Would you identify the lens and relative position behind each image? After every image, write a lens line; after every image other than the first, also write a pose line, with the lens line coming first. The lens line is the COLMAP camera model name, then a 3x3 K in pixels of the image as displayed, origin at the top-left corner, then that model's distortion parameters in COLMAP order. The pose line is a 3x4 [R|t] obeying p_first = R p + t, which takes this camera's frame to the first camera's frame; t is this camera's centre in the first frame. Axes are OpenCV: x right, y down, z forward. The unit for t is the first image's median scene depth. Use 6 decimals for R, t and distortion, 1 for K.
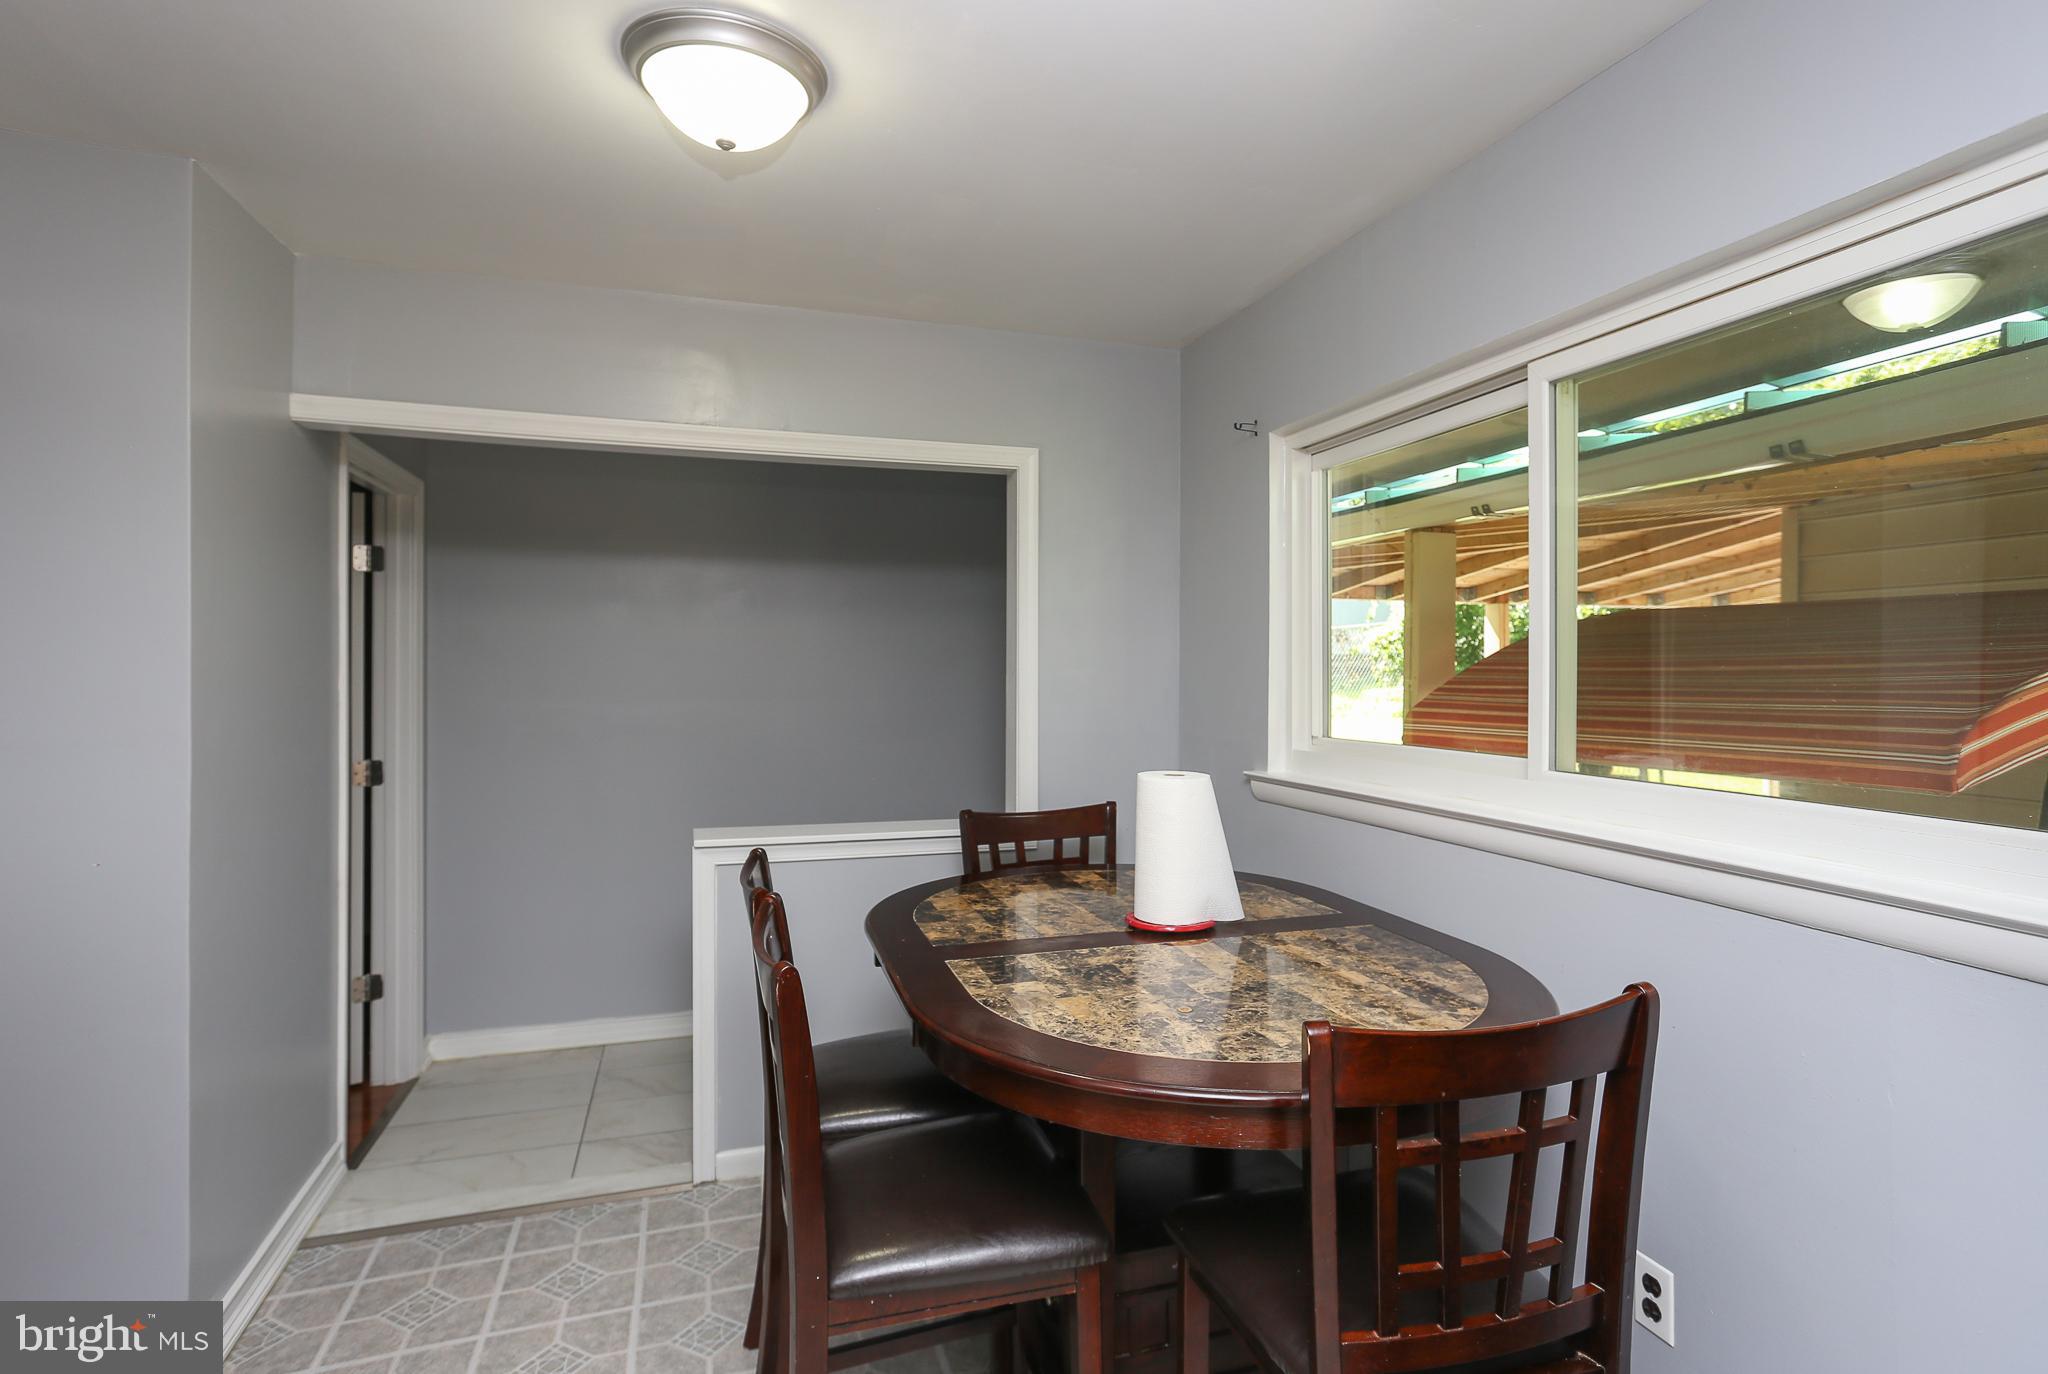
lens RADIAL K [[1048.6, 0, 1021.7], [0, 1048.6, 667.7], [0, 0, 1]] dist [-0.002041, 0.000541]
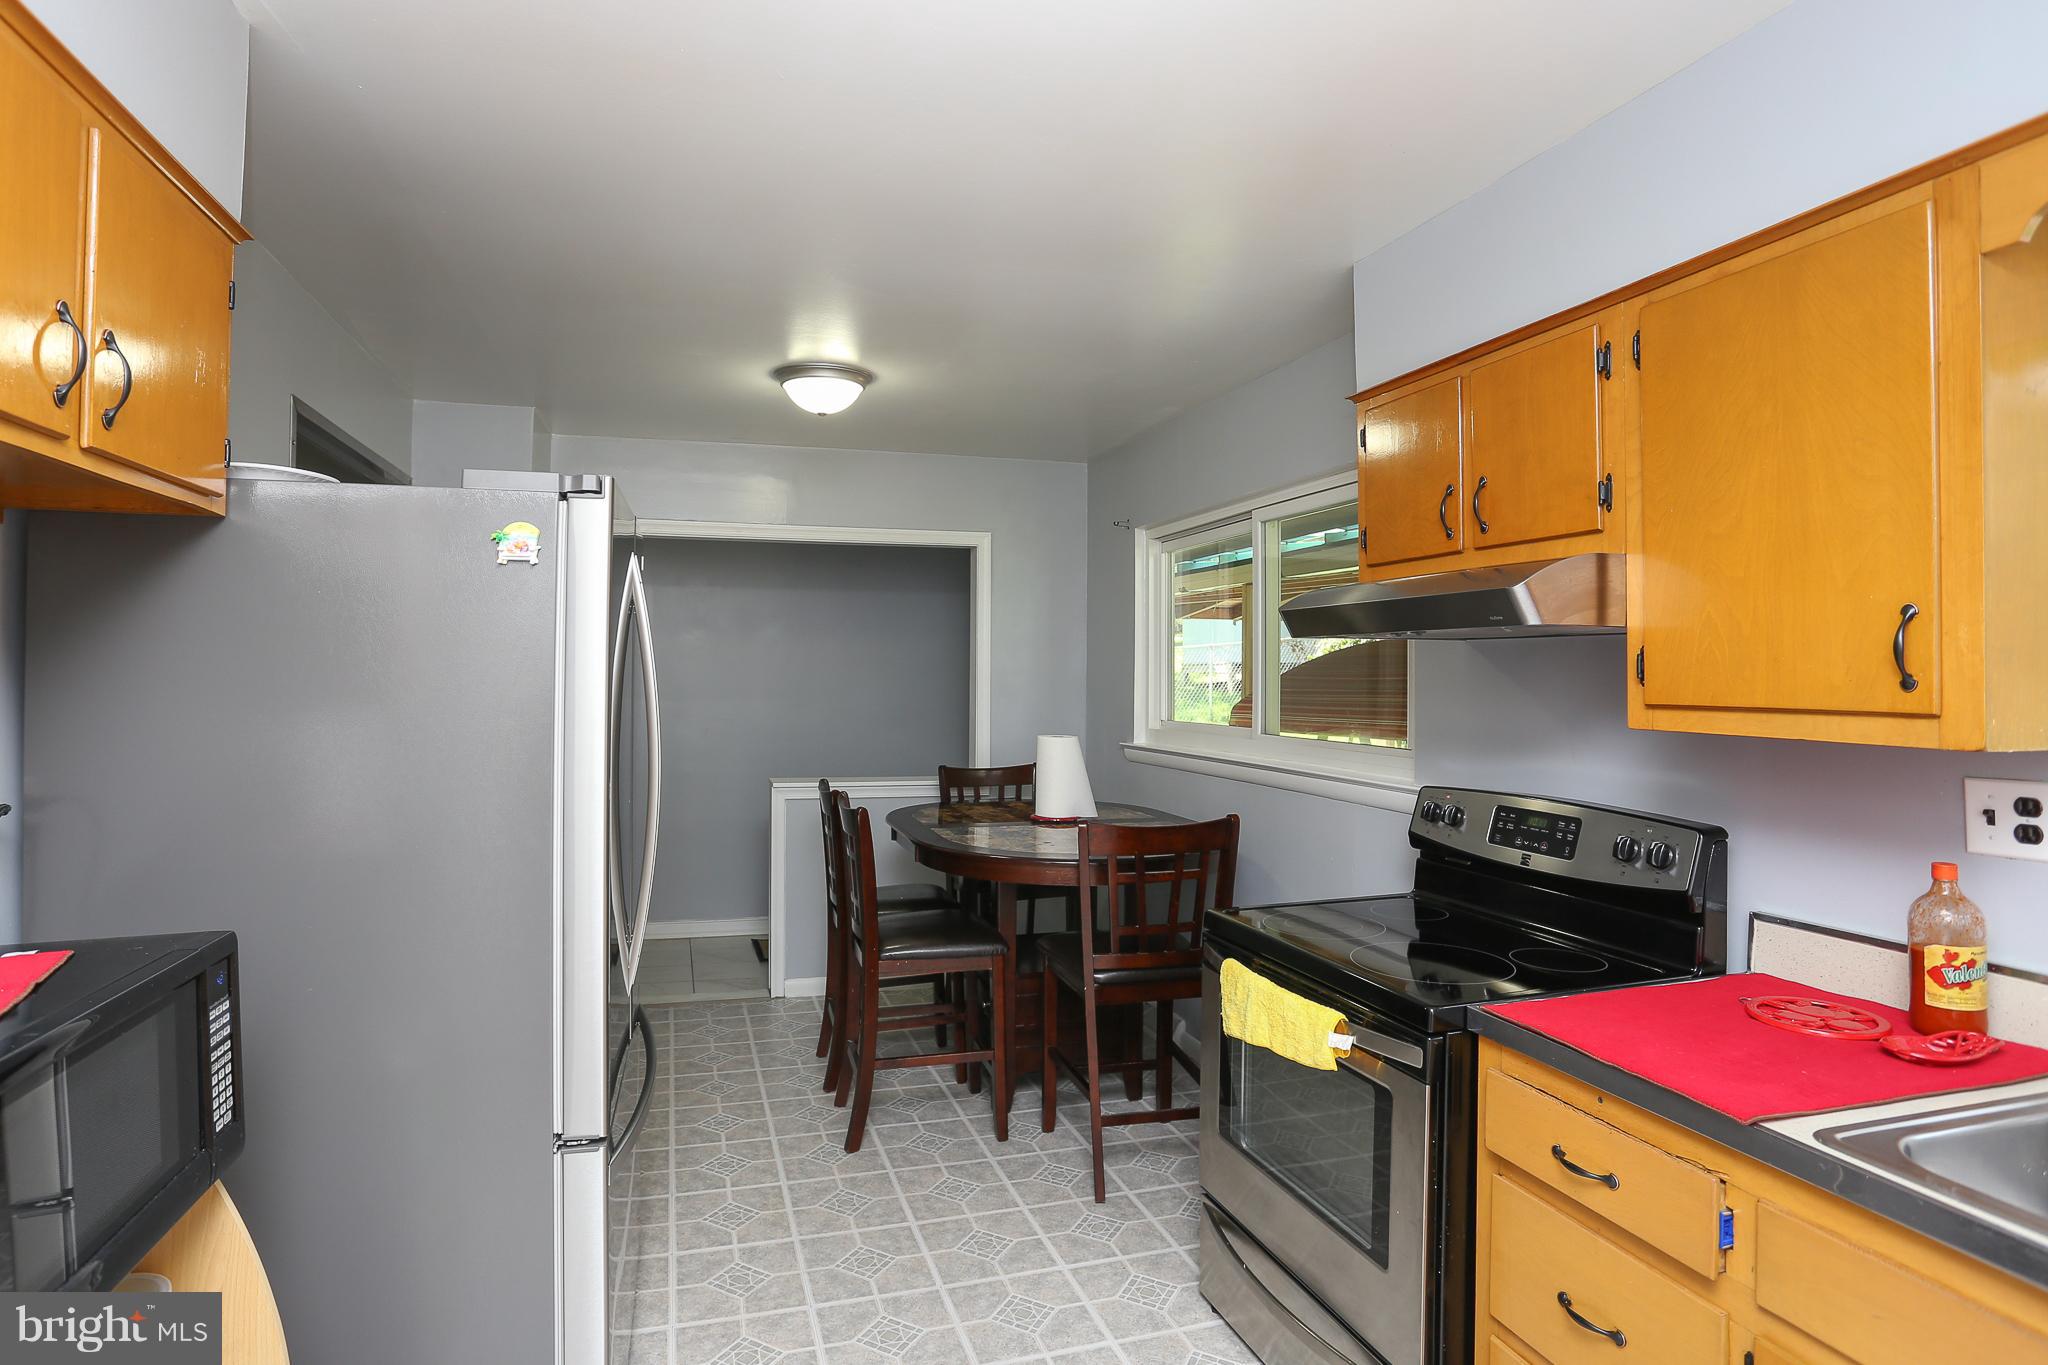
lens RADIAL K [[1058.8, 0, 955.9], [0, 1058.8, 663.7], [0, 0, 1]] dist [-0.069464, 0.026278]
pose [[0.999205, 0.003438, -0.039712, 0.030144], [-0.003945, 0.999911, -0.012710, 0.001269], [0.039665, 0.012857, 0.999130, -0.590274]]
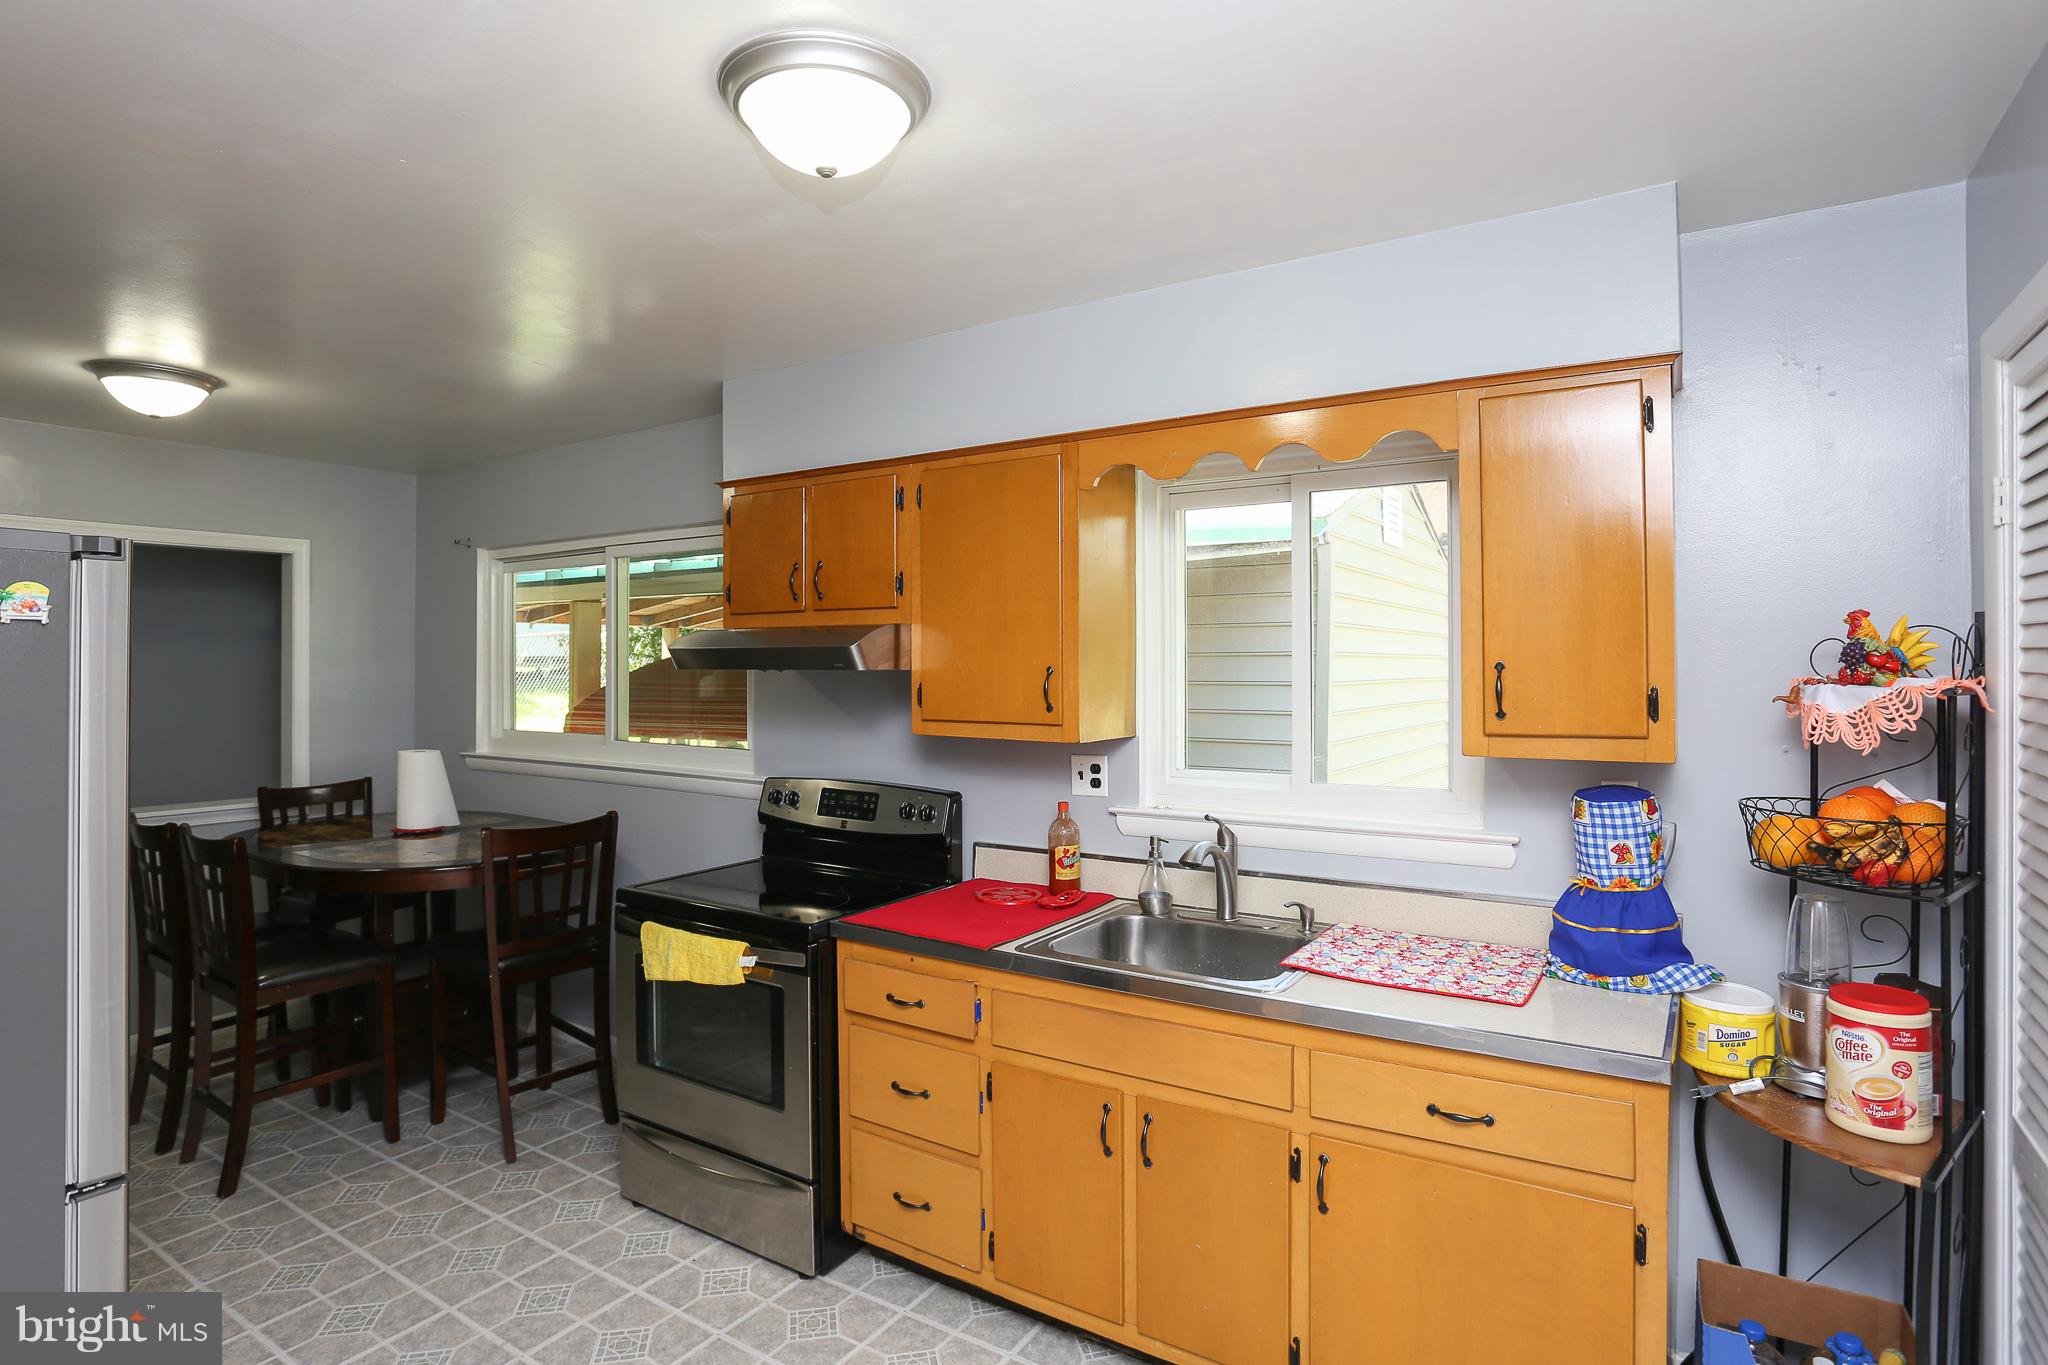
lens RADIAL K [[1065.7, 0, 998.2], [0, 1065.7, 657.5], [0, 0, 1]] dist [-0.059672, 0.024055]
pose [[0.778613, 0.002663, 0.627498, -0.161662], [0.003148, 0.999962, -0.008149, -0.033436], [-0.627496, 0.008321, 0.778575, -0.794090]]
